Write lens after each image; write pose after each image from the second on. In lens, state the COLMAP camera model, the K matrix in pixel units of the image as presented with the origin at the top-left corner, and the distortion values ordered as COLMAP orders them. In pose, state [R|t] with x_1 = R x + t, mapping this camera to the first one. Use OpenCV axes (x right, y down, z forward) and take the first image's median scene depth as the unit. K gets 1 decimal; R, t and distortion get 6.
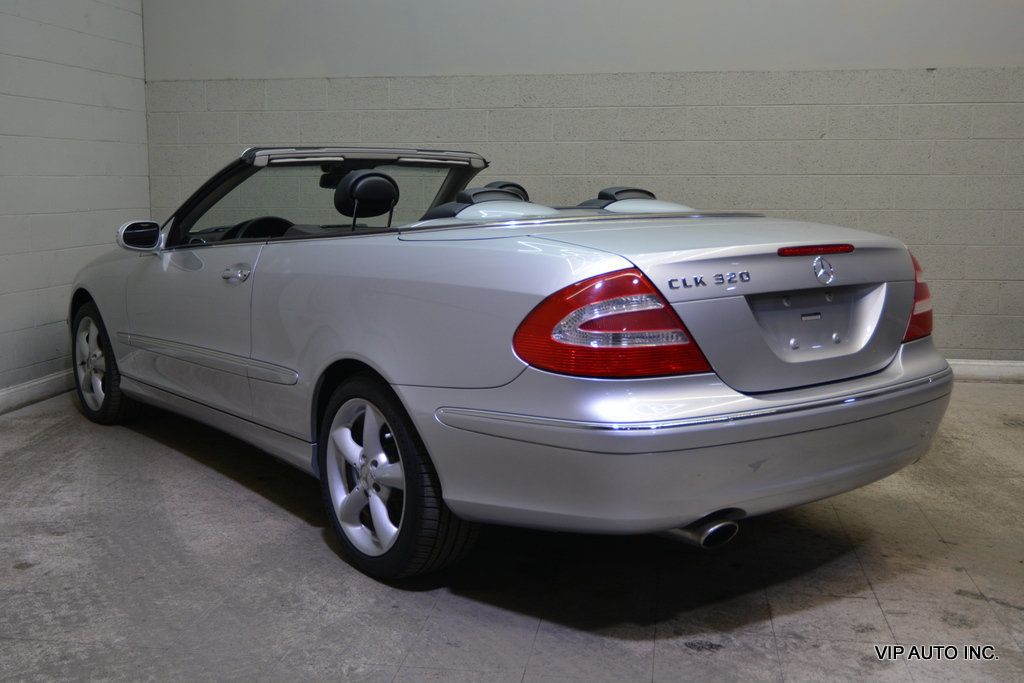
lens RADIAL K [[1096.5, 0, 509.2], [0, 1096.5, 339.8], [0, 0, 1]] dist [-0.005774, -0.015712]
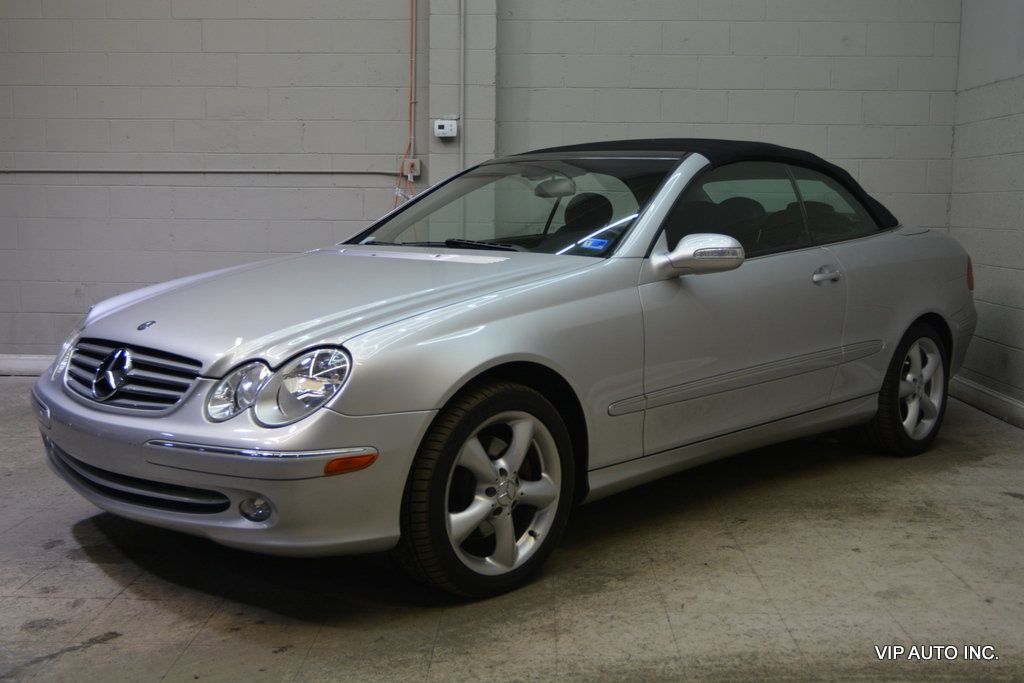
lens RADIAL K [[1123.2, 0, 509.8], [0, 1123.2, 340.4], [0, 0, 1]] dist [-0.014028, 0.003948]
pose [[0.123829, 0.122068, -0.984767, 1.254155], [-0.153698, 0.982788, 0.102496, -0.140782], [0.980328, 0.138664, 0.140460, 1.093769]]
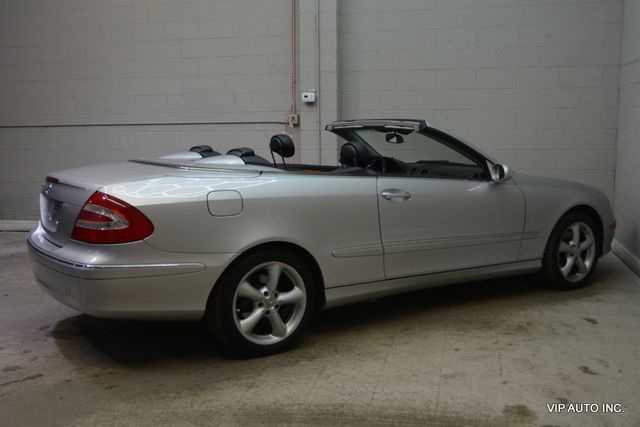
lens RADIAL K [[680.7, 0, 317.7], [0, 680.7, 213.0], [0, 0, 1]] dist [-0.017612, 0.011393]
pose [[-0.072425, 0.138226, -0.987749, 1.383462], [-0.134985, 0.979879, 0.147023, -0.250198], [0.988197, 0.143979, -0.052309, 1.400827]]
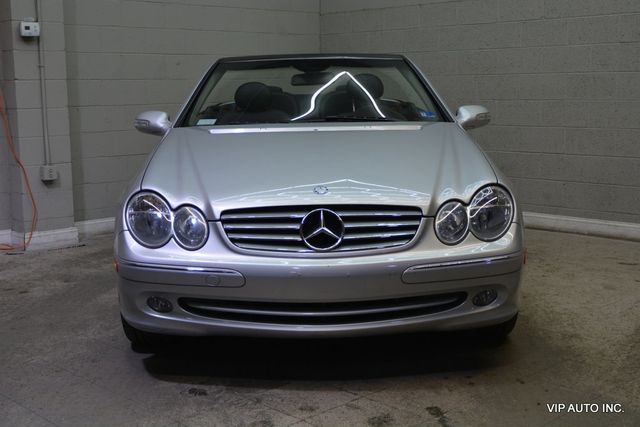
lens RADIAL K [[865.5, 0, 321.8], [0, 865.5, 209.9], [0, 0, 1]] dist [0.025890, -0.023712]
pose [[0.798769, 0.076980, -0.596693, 0.832301], [-0.074645, 0.996798, 0.028674, -0.010327], [0.596990, 0.021636, 0.801957, 0.128385]]
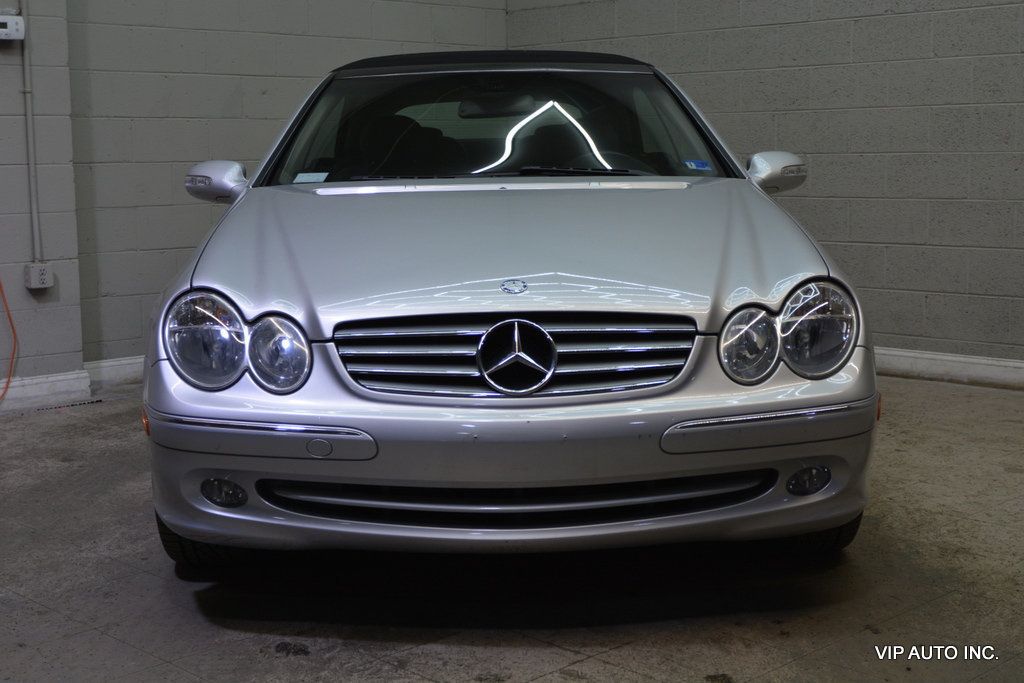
lens RADIAL K [[1433.5, 0, 514.7], [0, 1433.5, 341.9], [0, 0, 1]] dist [-0.008437, 0.013213]
pose [[0.802540, 0.069650, -0.592519, 0.780634], [-0.074697, 0.997077, 0.016032, 0.017057], [0.591904, 0.031393, 0.805397, 0.189900]]
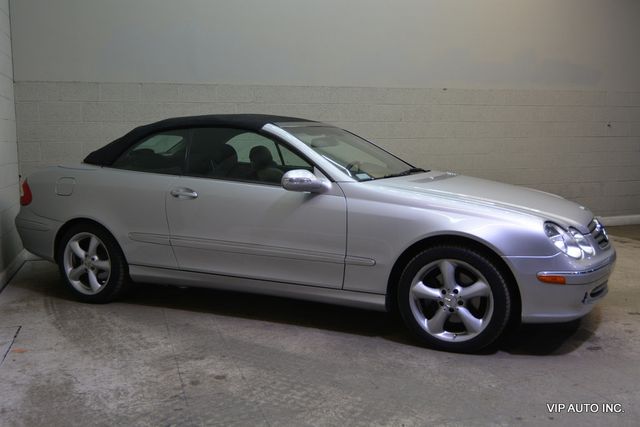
lens RADIAL K [[606.4, 0, 320.0], [0, 606.4, 213.5], [0, 0, 1]] dist [-0.011888, -0.003286]
pose [[0.893350, -0.060565, 0.445262, -0.711187], [0.074009, 0.997175, -0.012850, -0.015291], [-0.443225, 0.044433, 0.895308, 0.115391]]
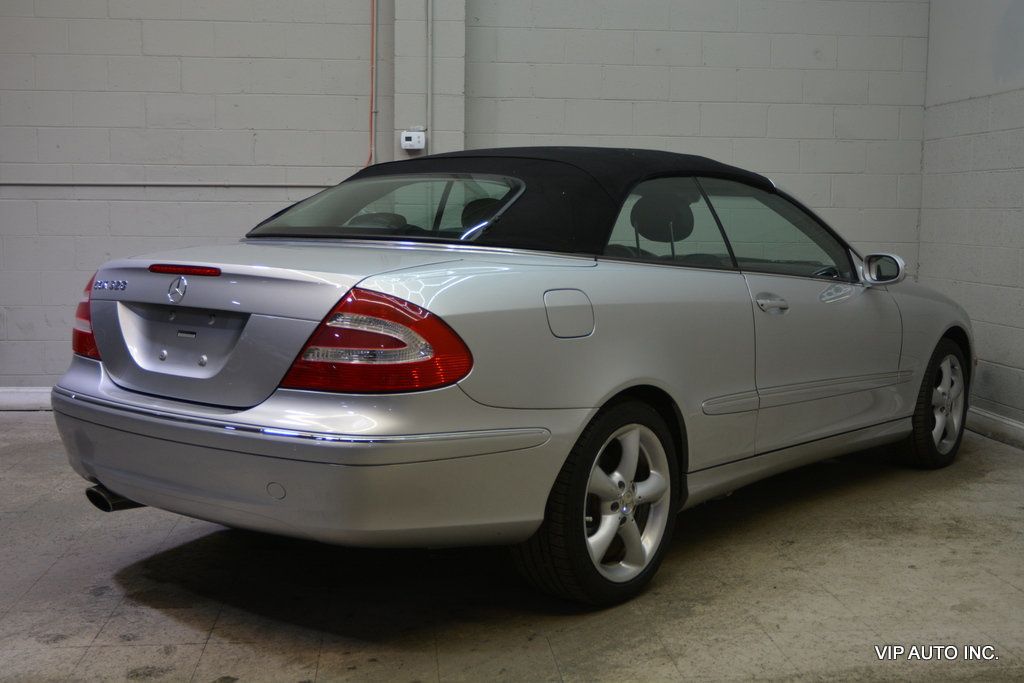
lens RADIAL K [[1234.8, 0, 512.6], [0, 1234.8, 340.2], [0, 0, 1]] dist [-0.007589, -0.009025]
pose [[0.245215, 0.105158, -0.963749, 1.304075], [-0.150951, 0.986117, 0.069190, -0.126583], [0.957645, 0.128513, 0.257684, 0.879915]]
